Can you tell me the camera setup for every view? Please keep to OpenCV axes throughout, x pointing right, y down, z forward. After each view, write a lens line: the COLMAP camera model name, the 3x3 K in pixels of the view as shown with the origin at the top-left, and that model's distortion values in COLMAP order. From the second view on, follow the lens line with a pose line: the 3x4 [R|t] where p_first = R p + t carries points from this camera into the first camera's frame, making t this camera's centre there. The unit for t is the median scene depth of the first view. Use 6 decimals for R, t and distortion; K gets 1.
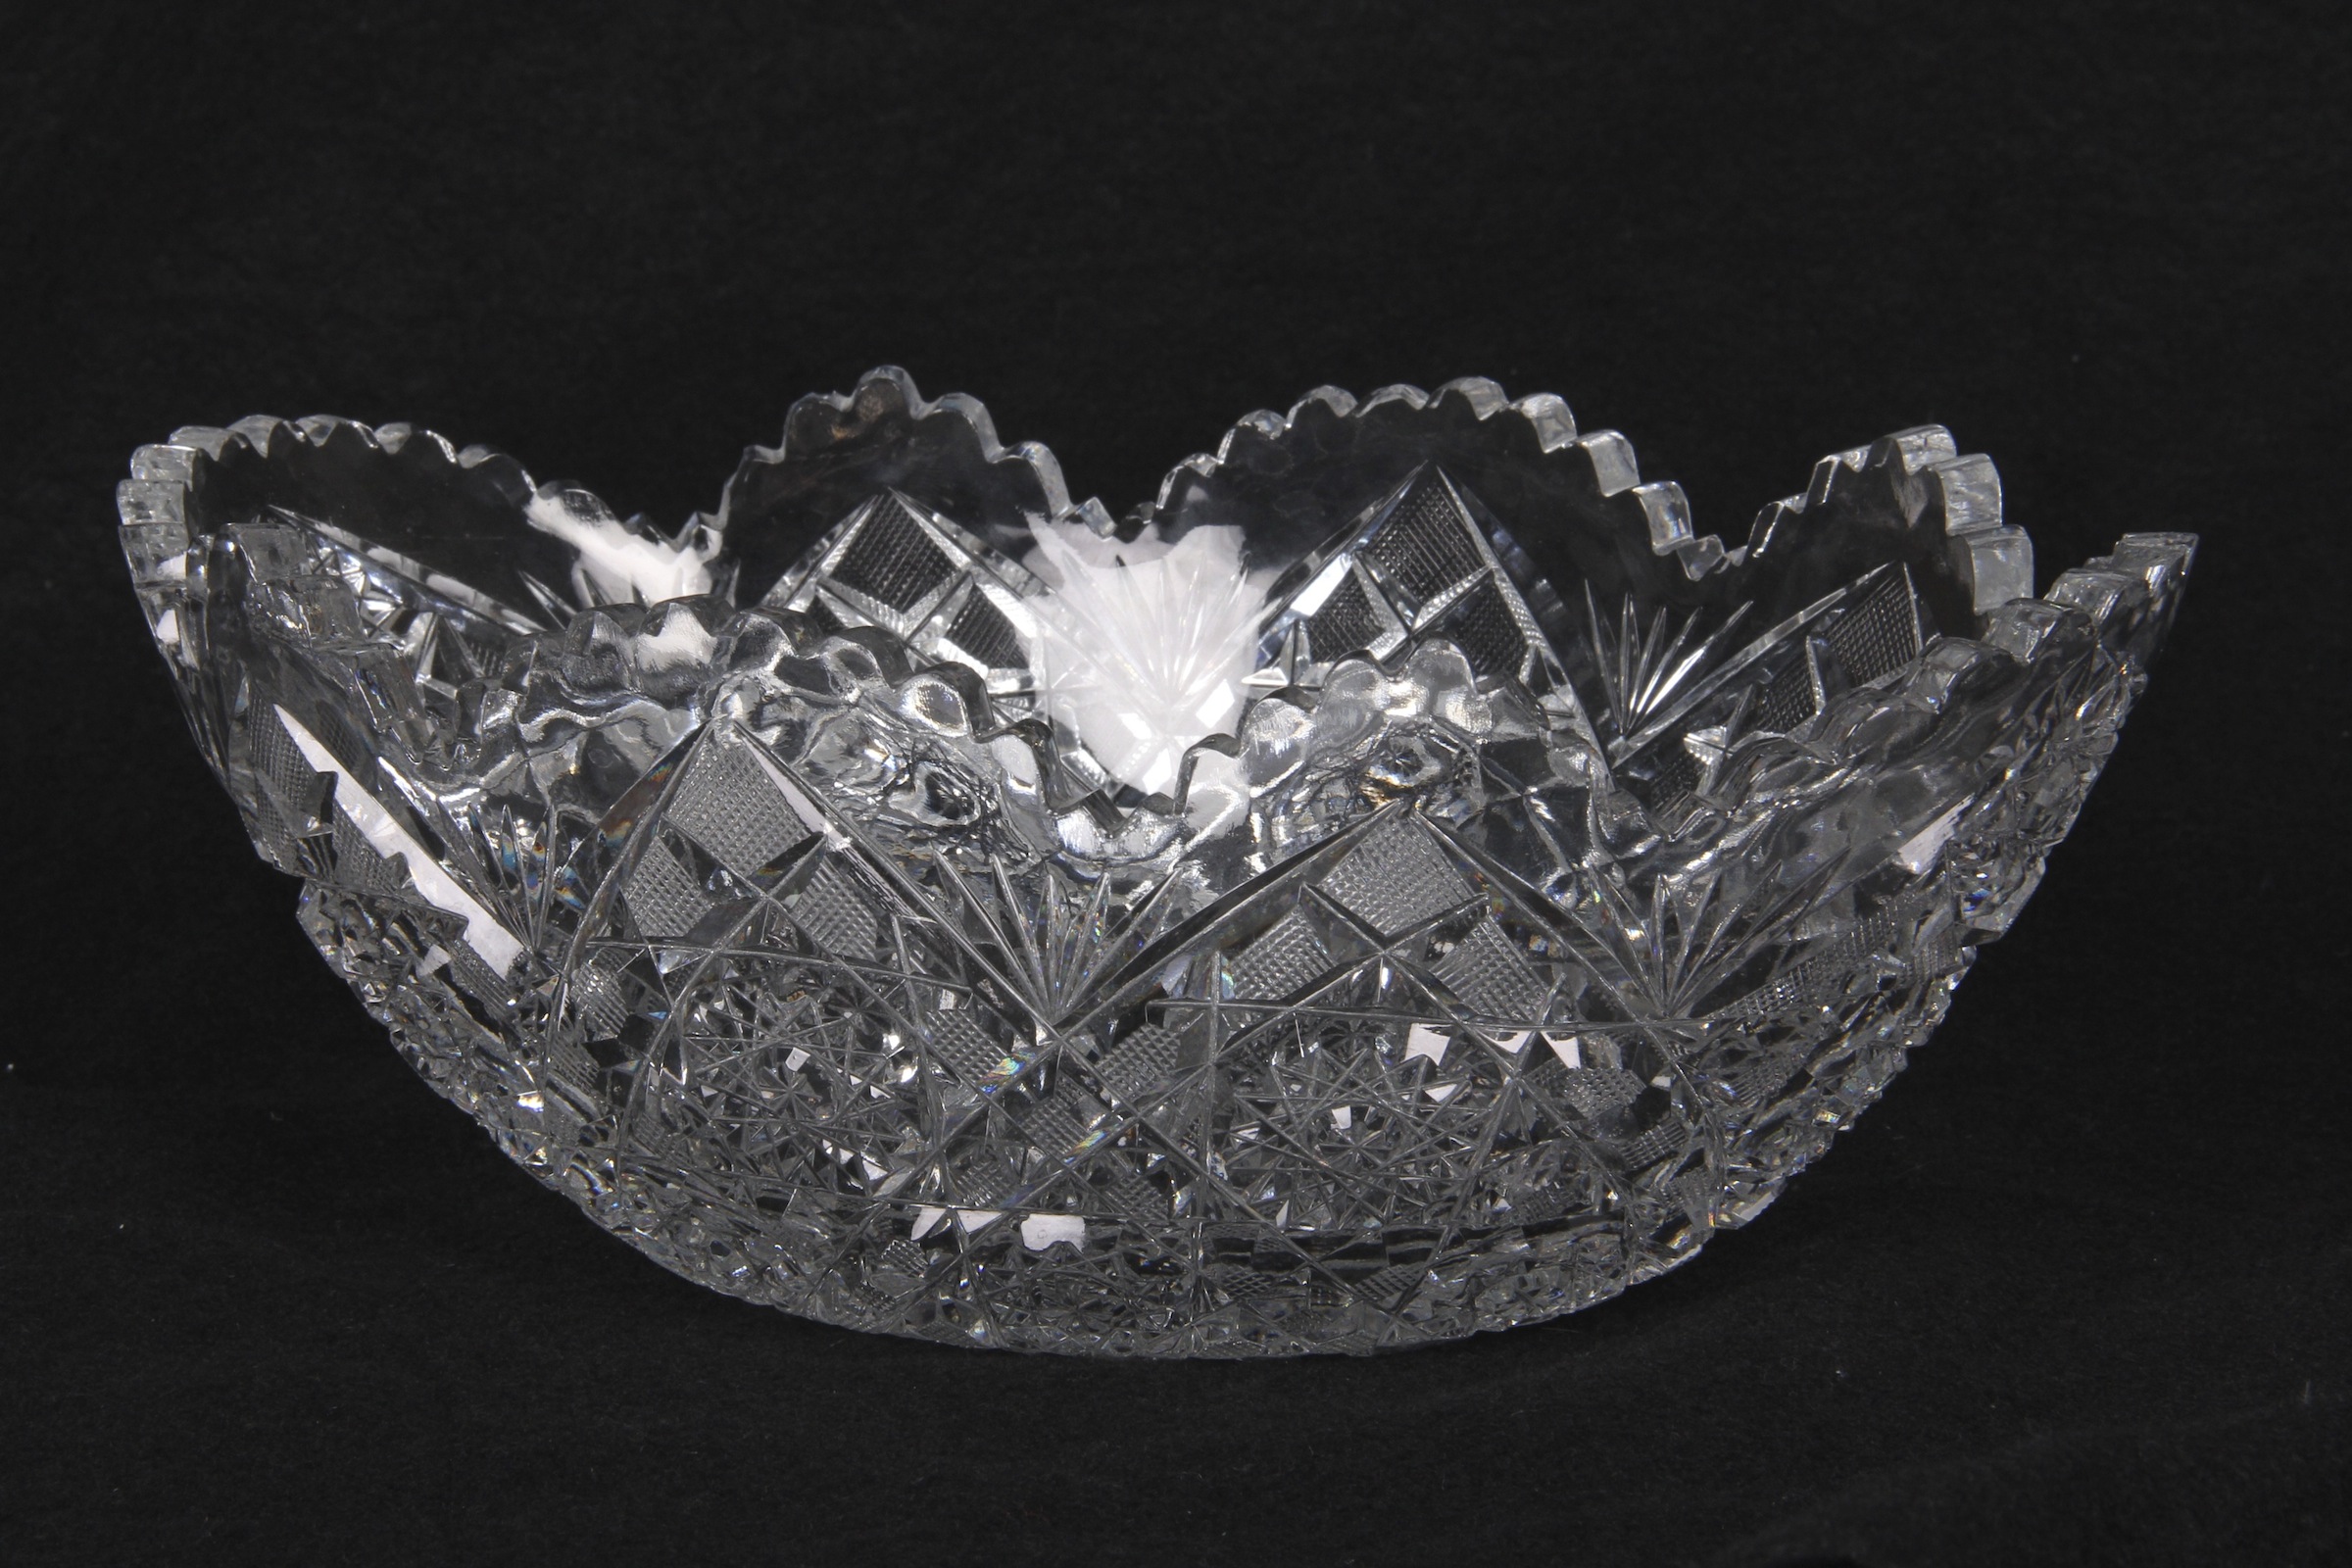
lens RADIAL K [[6801.8, 0, 1187.0], [0, 6801.8, 864.7], [0, 0, 1]] dist [0.485740, 1.363824]
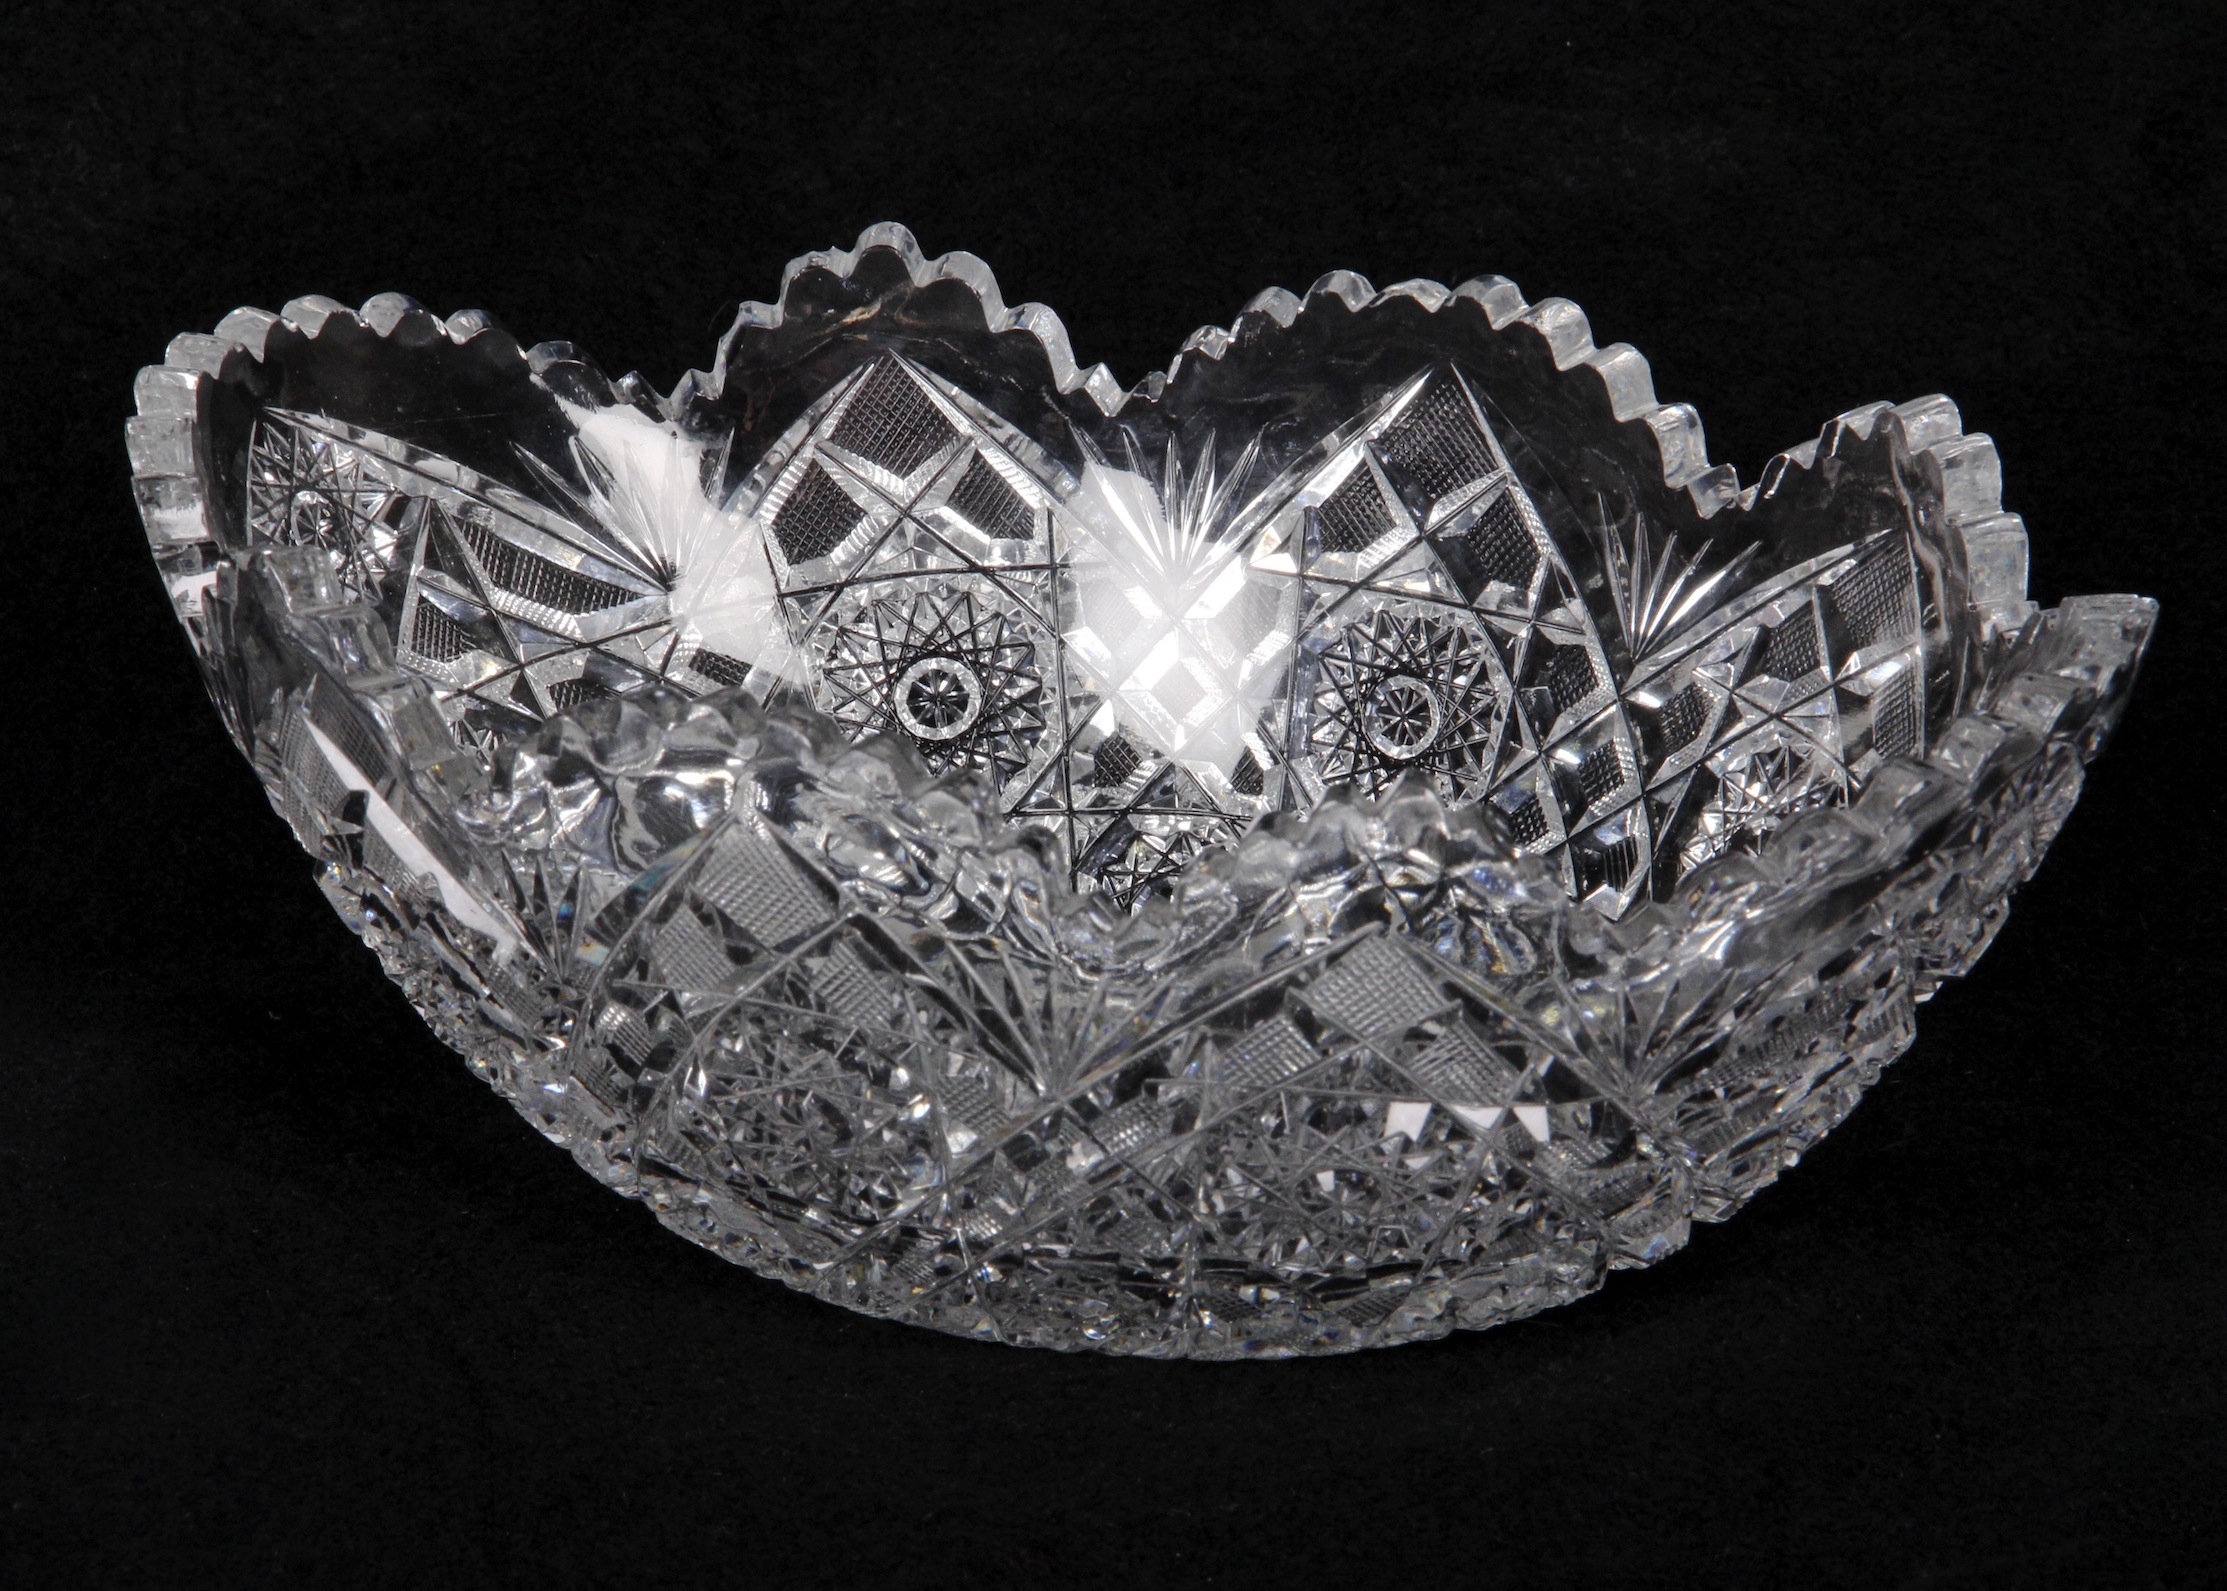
lens RADIAL K [[13977.7, 0, 1113.5], [0, 13977.7, 795.5], [0, 0, 1]] dist [1.869612, 5.933162]
pose [[0.999858, 0.009567, -0.013886, 0.017229], [-0.006973, 0.984348, 0.176099, -0.360734], [0.015354, -0.175977, 0.984275, -1.016724]]
